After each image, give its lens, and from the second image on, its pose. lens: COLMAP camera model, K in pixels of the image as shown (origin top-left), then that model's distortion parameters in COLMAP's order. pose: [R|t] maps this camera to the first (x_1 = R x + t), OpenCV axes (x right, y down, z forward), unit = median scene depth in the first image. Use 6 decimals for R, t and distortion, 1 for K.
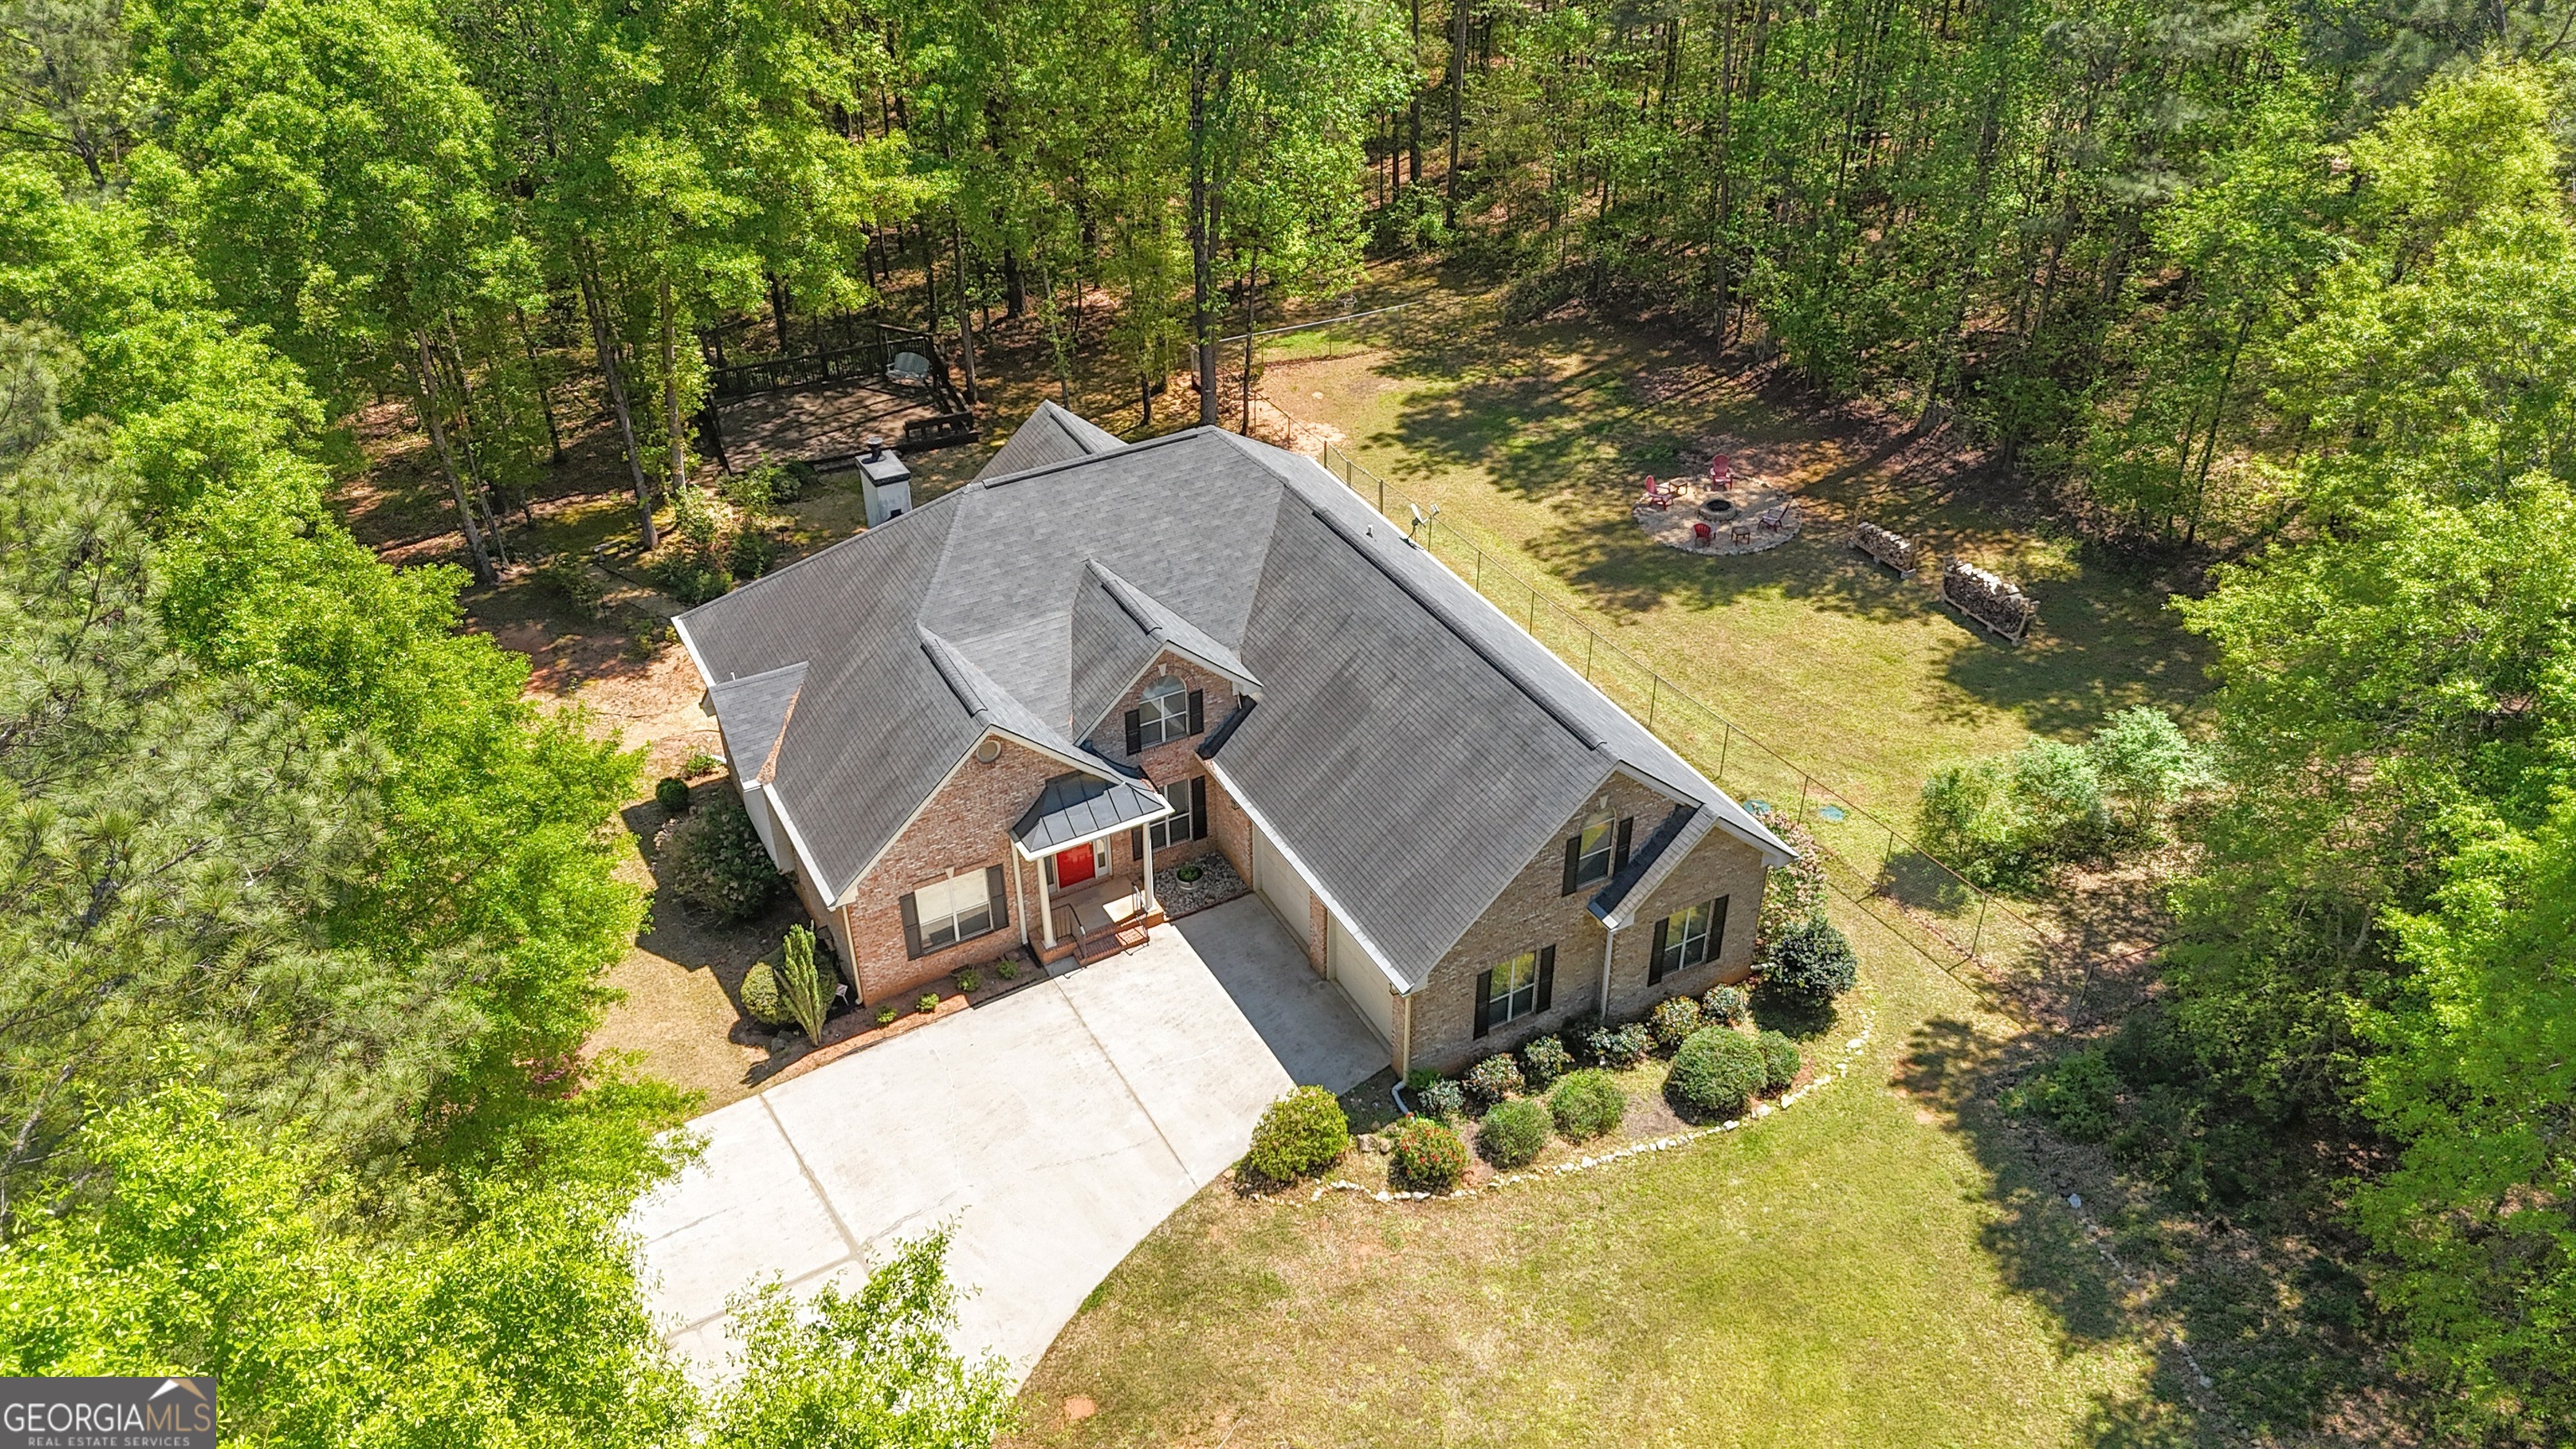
lens RADIAL K [[1893.3, 0, 1288.3], [0, 1893.3, 716.0], [0, 0, 1]] dist [0.057594, -0.052764]
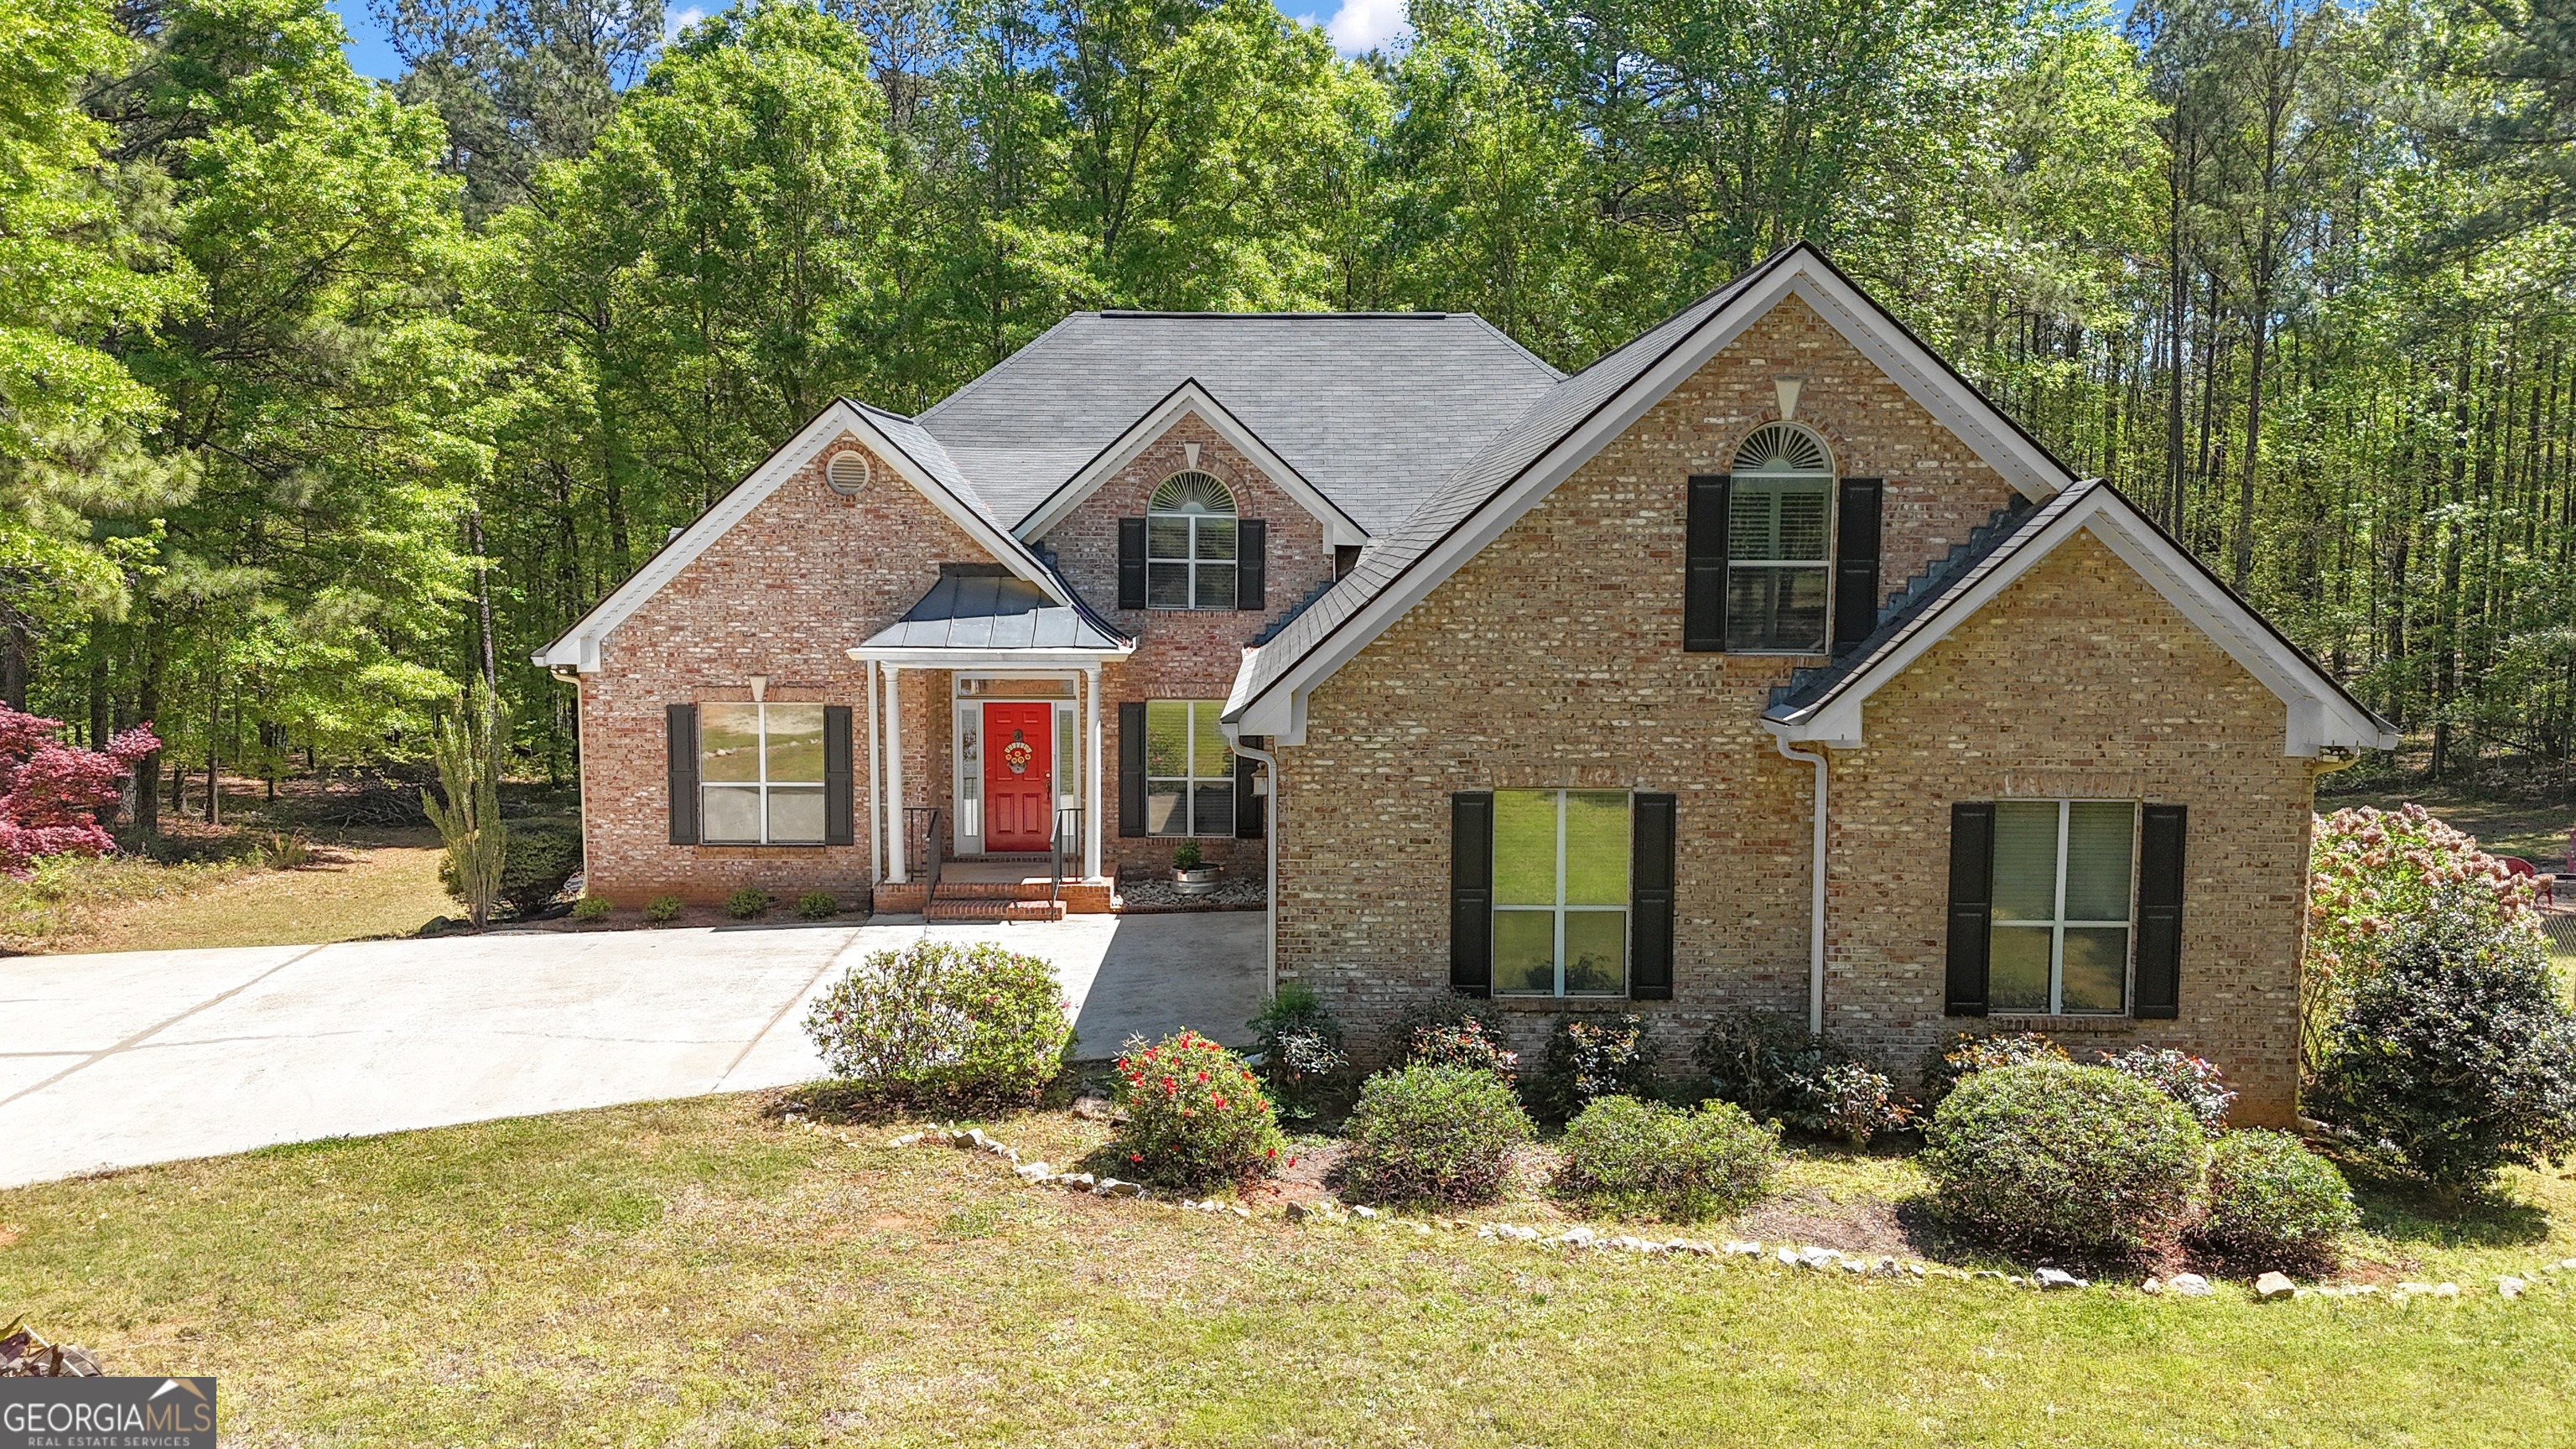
lens RADIAL K [[1893.3, 0, 1292.7], [0, 1893.3, 735.5], [0, 0, 1]] dist [0.057594, -0.052764]
pose [[0.874907, 0.059017, -0.480681, 0.251558], [-0.285445, 0.864656, -0.413390, 0.287826], [0.391227, 0.498885, 0.773340, 0.596323]]
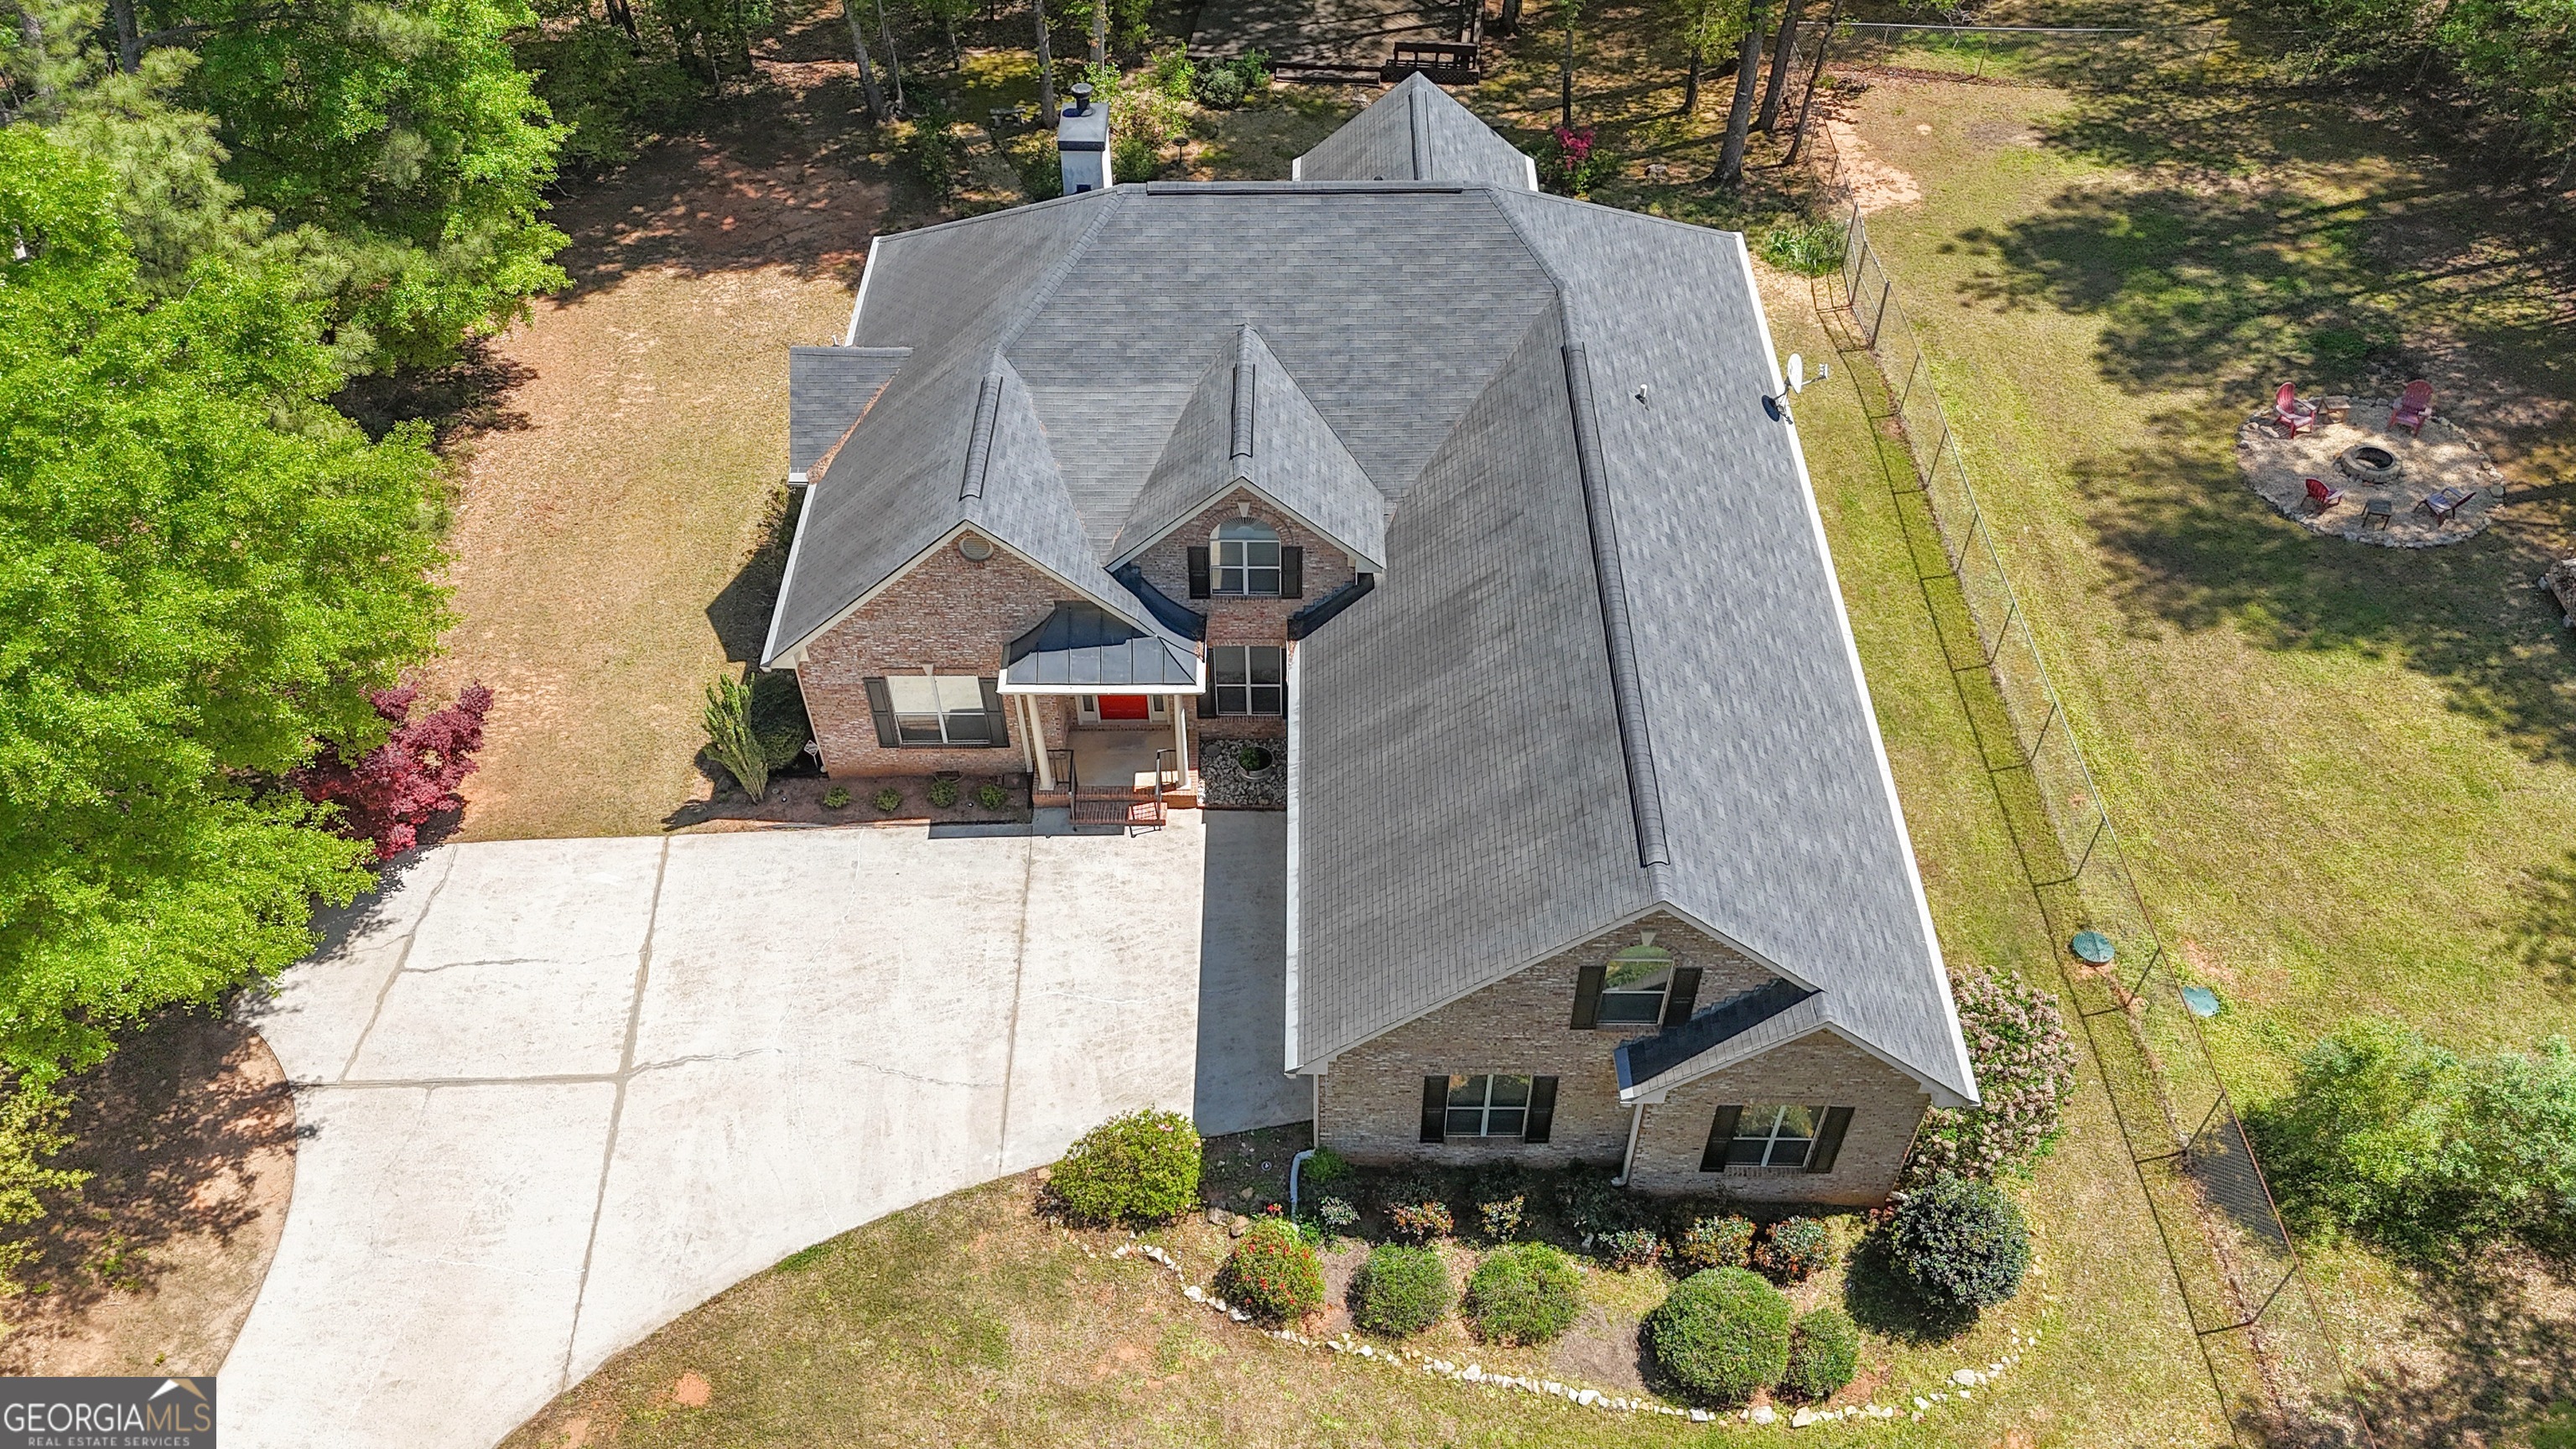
lens RADIAL K [[1893.3, 0, 1291.7], [0, 1893.3, 719.6], [0, 0, 1]] dist [0.057594, -0.052764]
pose [[0.872087, 0.357471, -0.334184, 0.227251], [-0.275761, 0.923152, 0.267853, -0.152257], [0.404252, -0.141436, 0.903646, 0.324821]]
